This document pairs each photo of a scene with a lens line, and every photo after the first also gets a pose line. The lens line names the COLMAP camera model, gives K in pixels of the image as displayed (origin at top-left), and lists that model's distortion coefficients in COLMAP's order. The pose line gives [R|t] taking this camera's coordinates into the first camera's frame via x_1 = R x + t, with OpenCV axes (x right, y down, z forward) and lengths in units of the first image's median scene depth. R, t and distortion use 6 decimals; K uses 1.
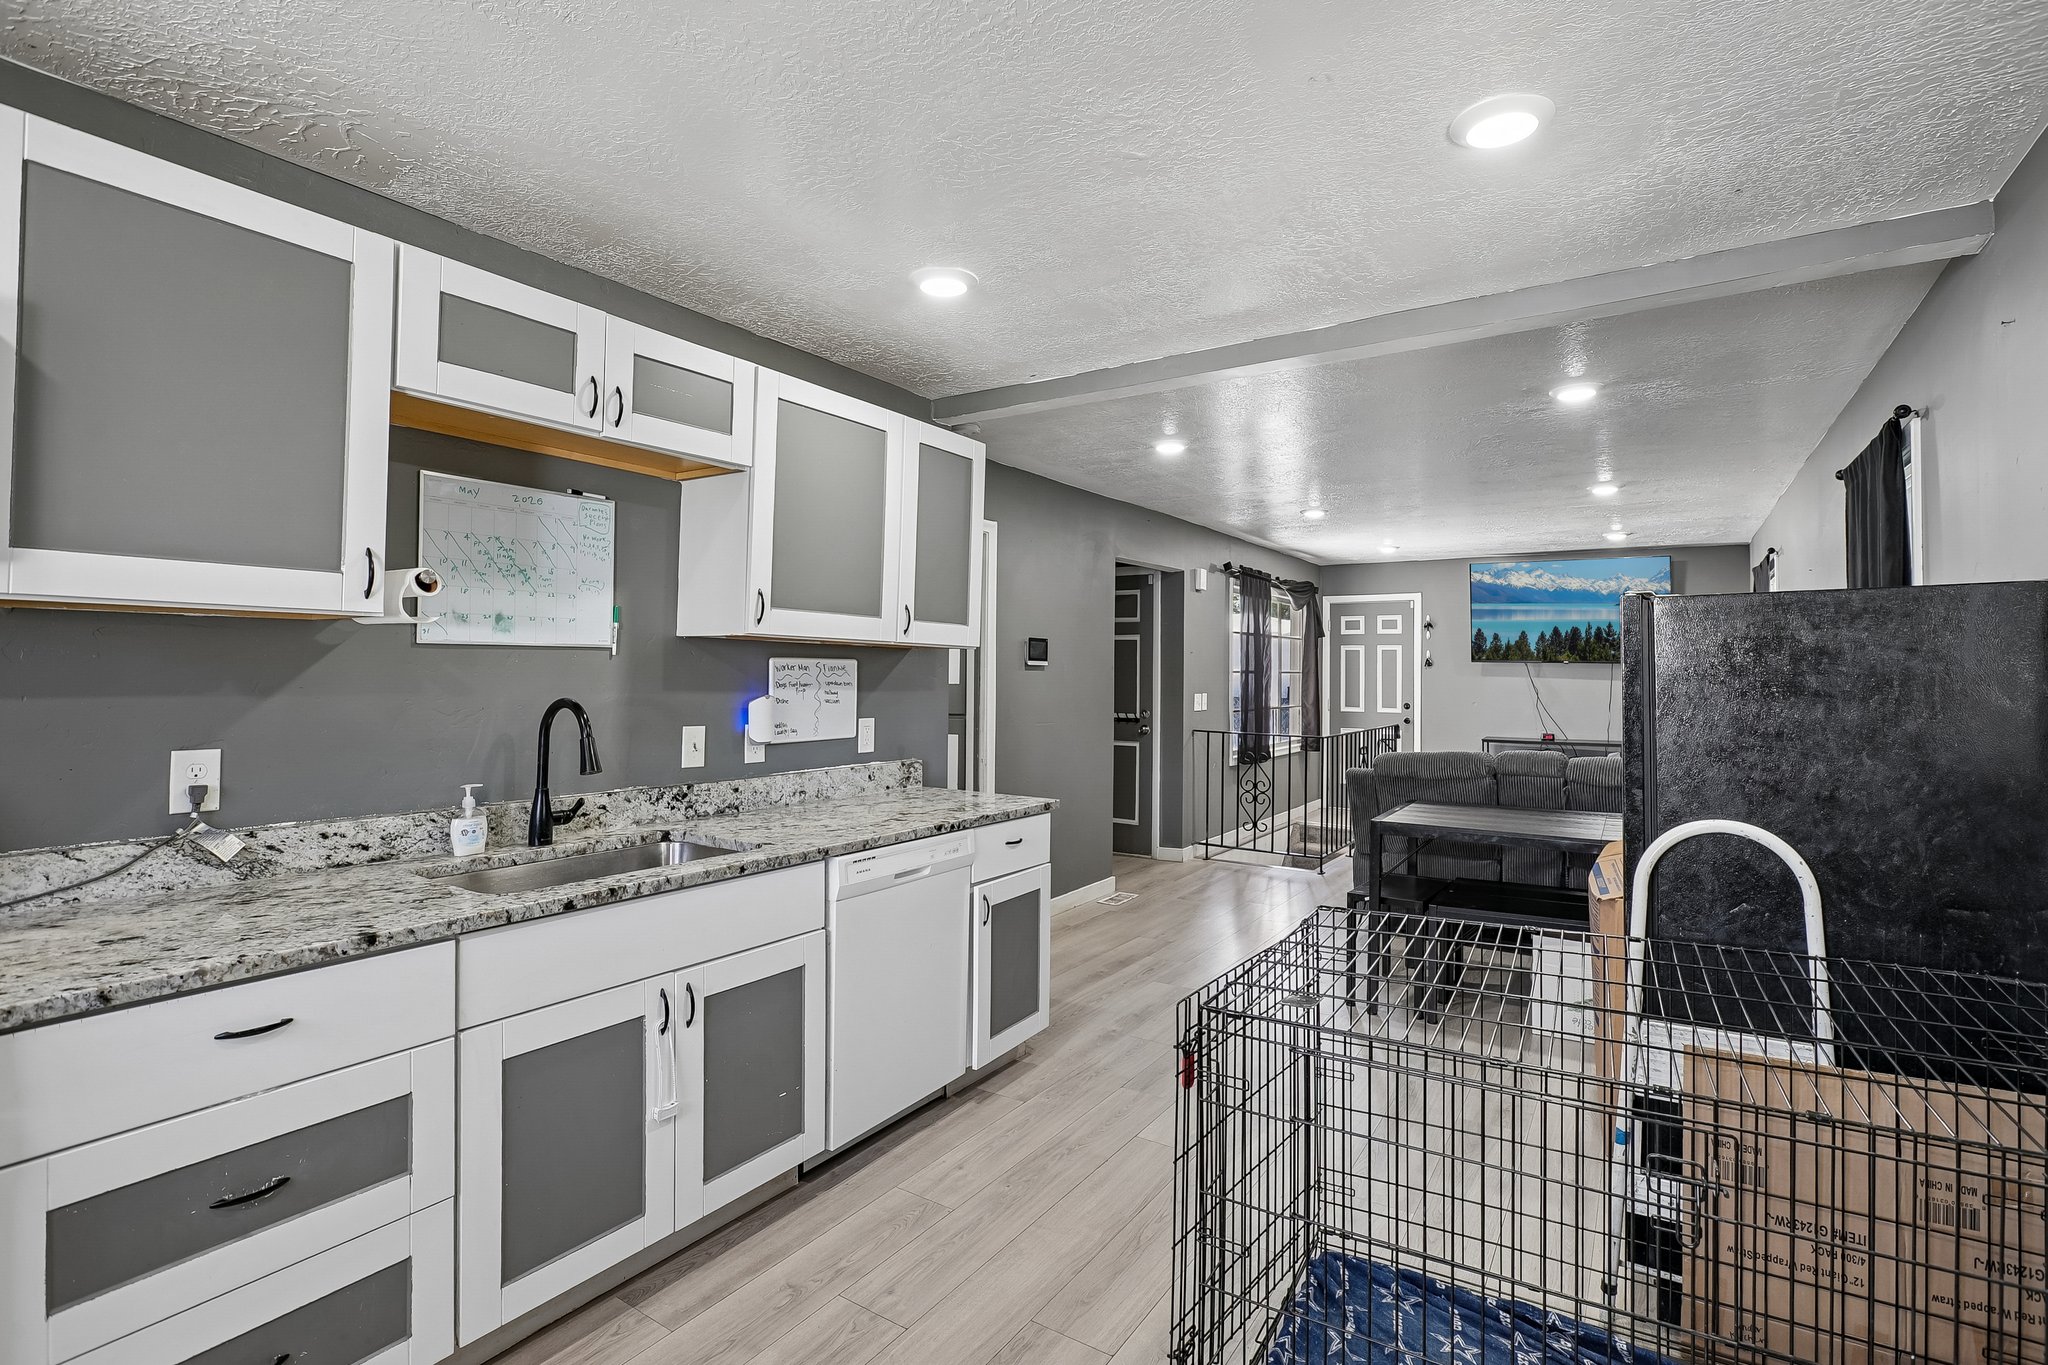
lens RADIAL K [[956.5, 0, 1031.0], [0, 956.5, 654.7], [0, 0, 1]] dist [-0.052327, 0.015410]
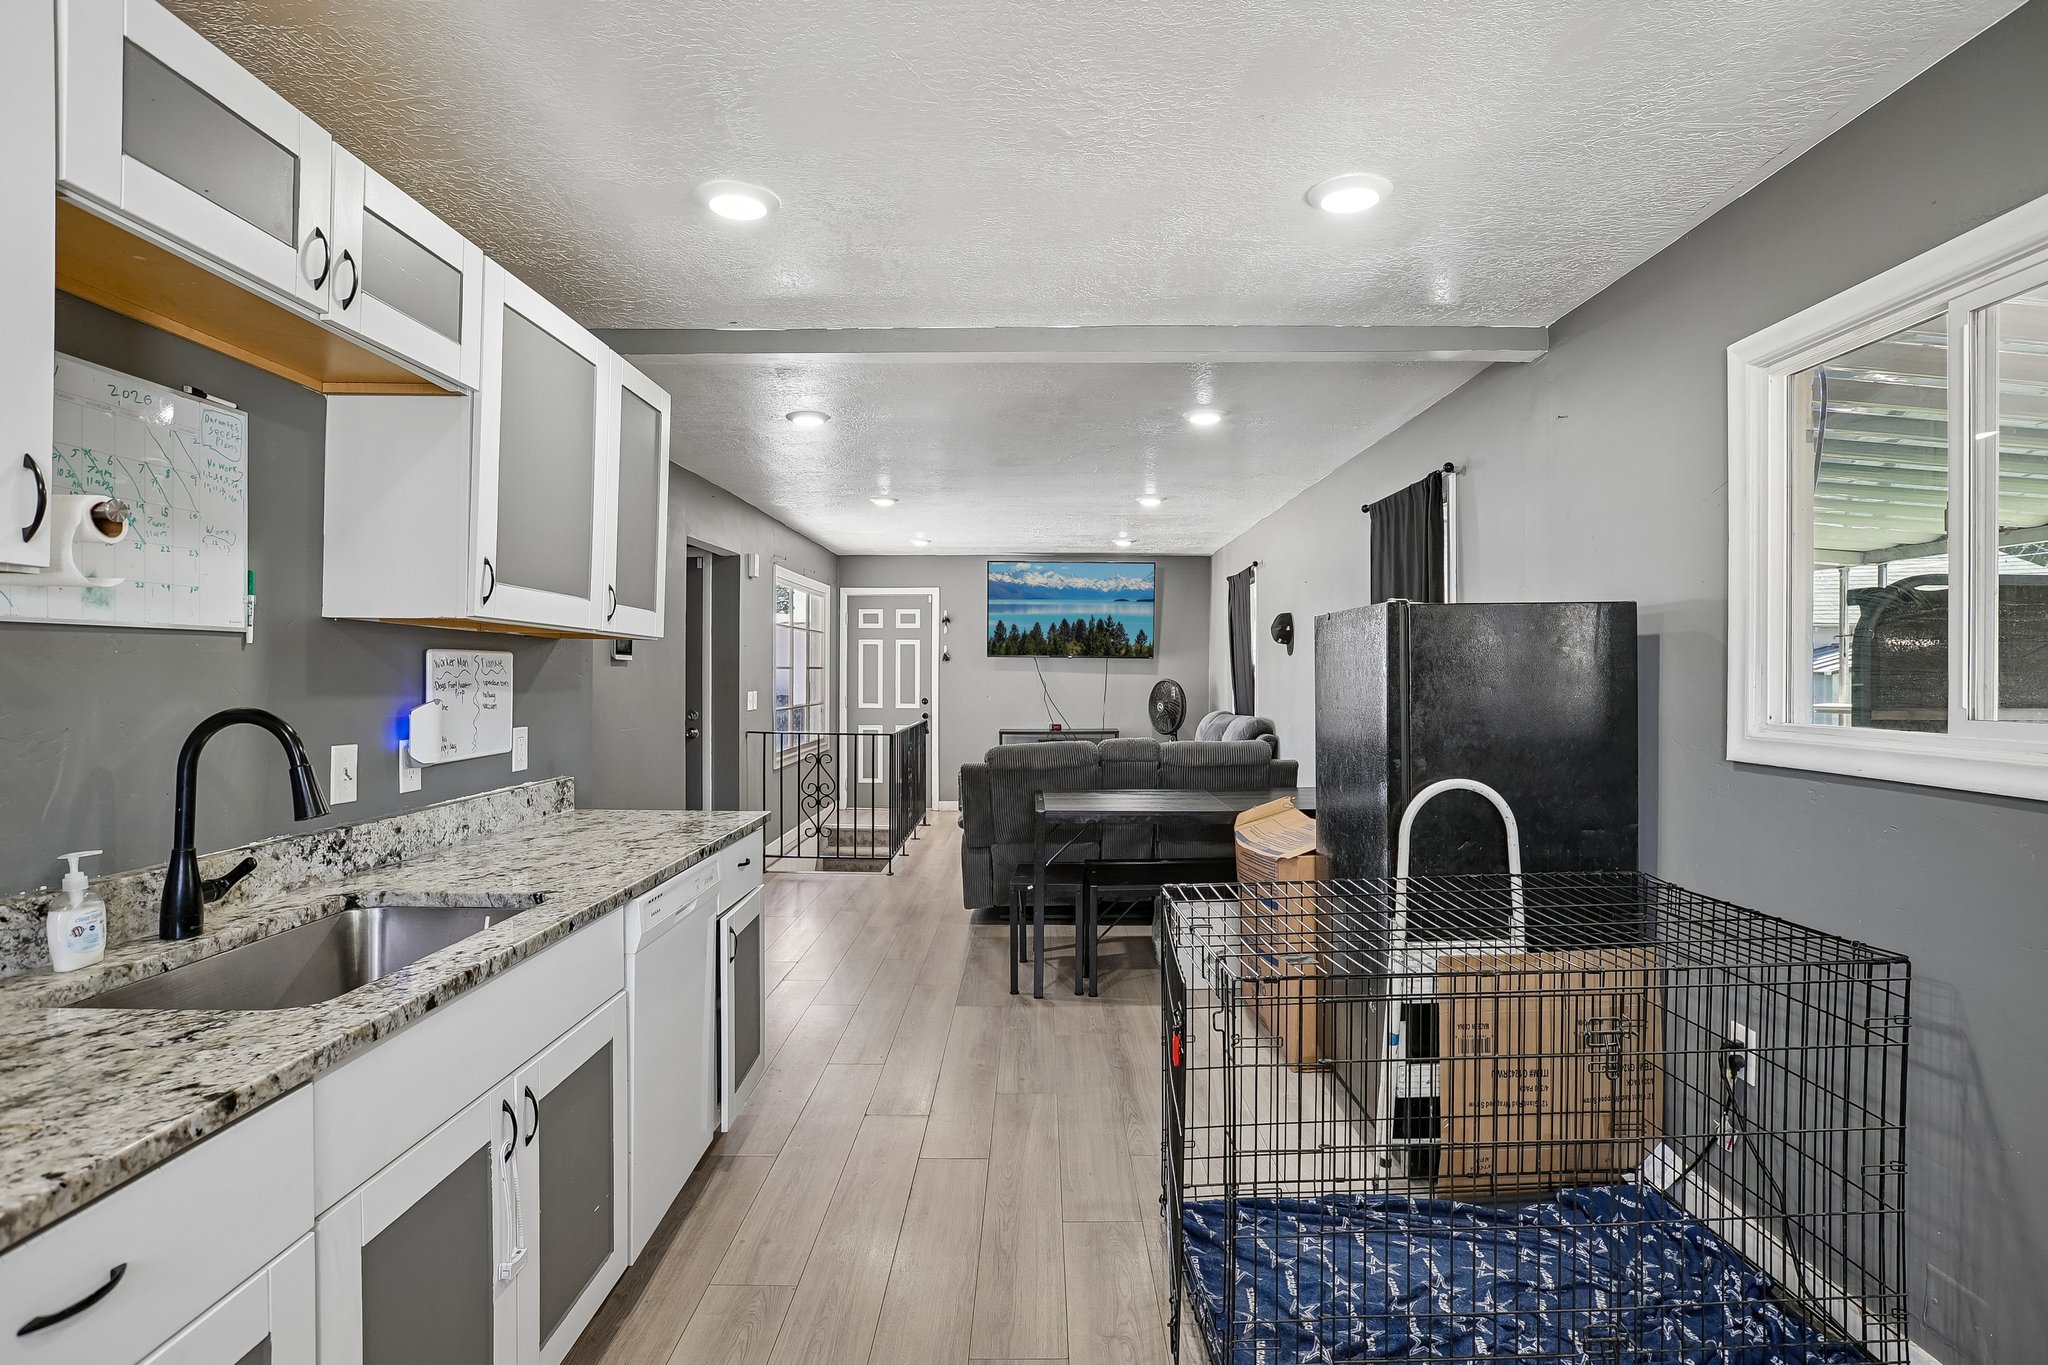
lens RADIAL K [[1038.3, 0, 1033.4], [0, 1038.3, 673.8], [0, 0, 1]] dist [-0.032402, 0.008766]
pose [[0.835520, -0.007034, 0.549415, -0.361240], [-0.006099, 0.999738, 0.022074, 0.002498], [-0.549426, -0.021795, 0.835258, 0.087227]]
